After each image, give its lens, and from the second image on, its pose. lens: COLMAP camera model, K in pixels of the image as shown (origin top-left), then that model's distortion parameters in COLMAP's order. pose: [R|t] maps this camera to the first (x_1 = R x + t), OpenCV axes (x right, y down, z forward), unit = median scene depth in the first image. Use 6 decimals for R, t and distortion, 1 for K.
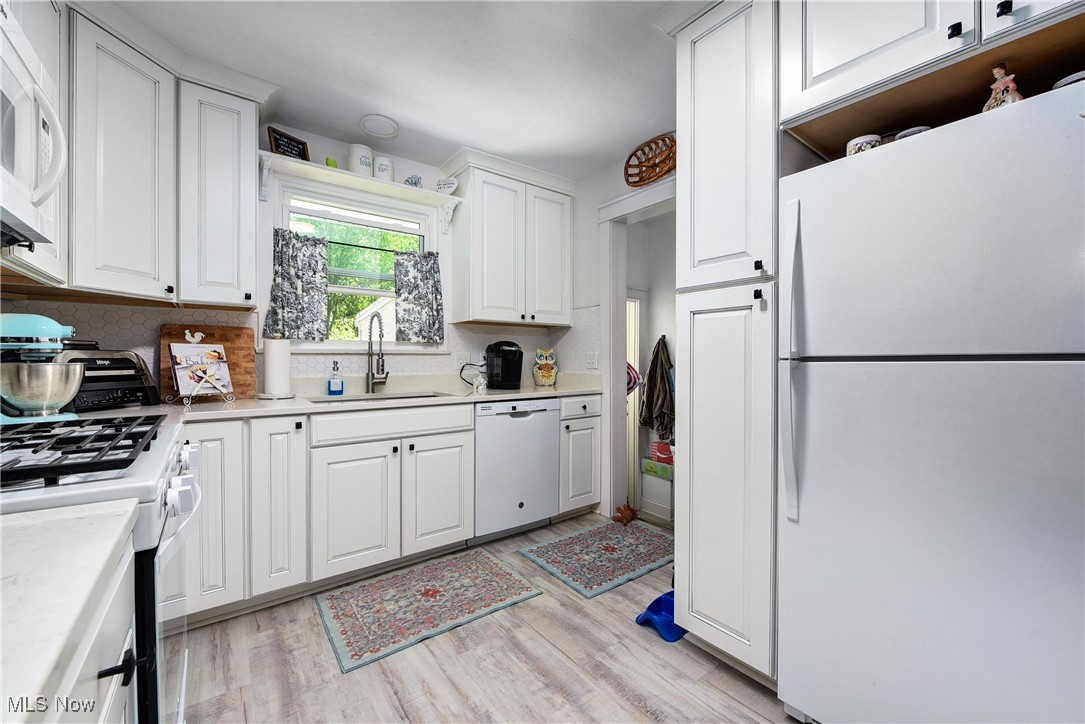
lens RADIAL K [[437.3, 0, 565.1], [0, 437.3, 360.0], [0, 0, 1]] dist [0.000129, -0.000008]
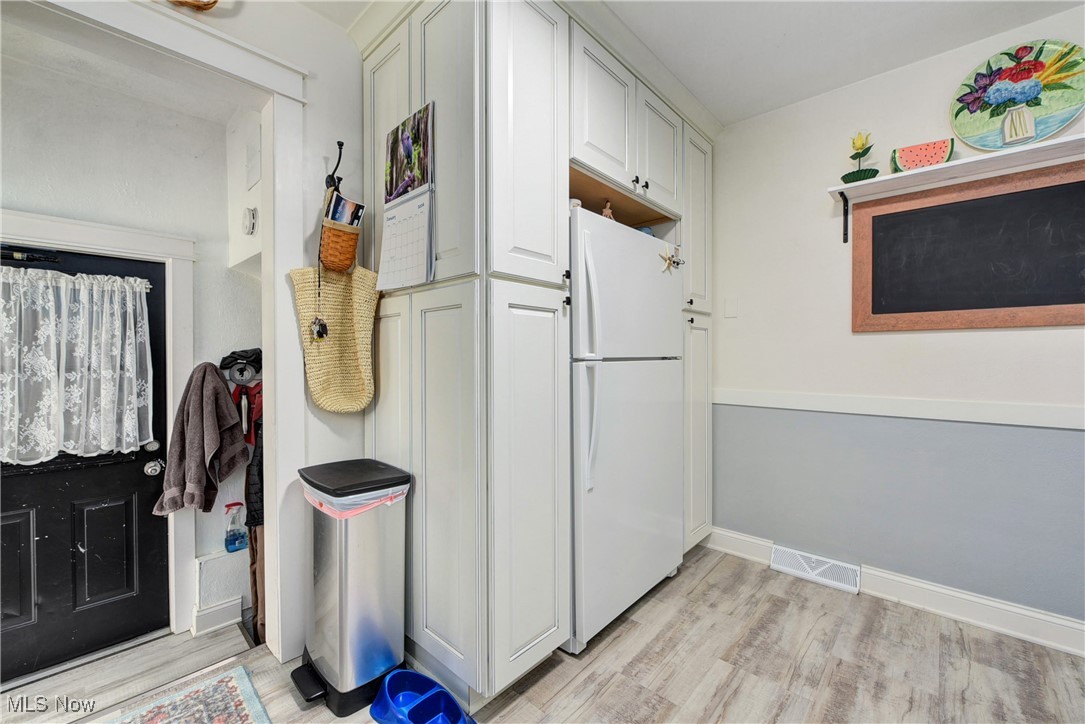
lens RADIAL K [[437.3, 0, 565.1], [0, 437.3, 360.0], [0, 0, 1]] dist [0.000129, -0.000008]
pose [[-0.174161, -0.006418, 0.984696, -0.667287], [0.003698, 0.999967, 0.007172, -0.010348], [-0.984710, 0.004890, -0.174132, 1.244714]]
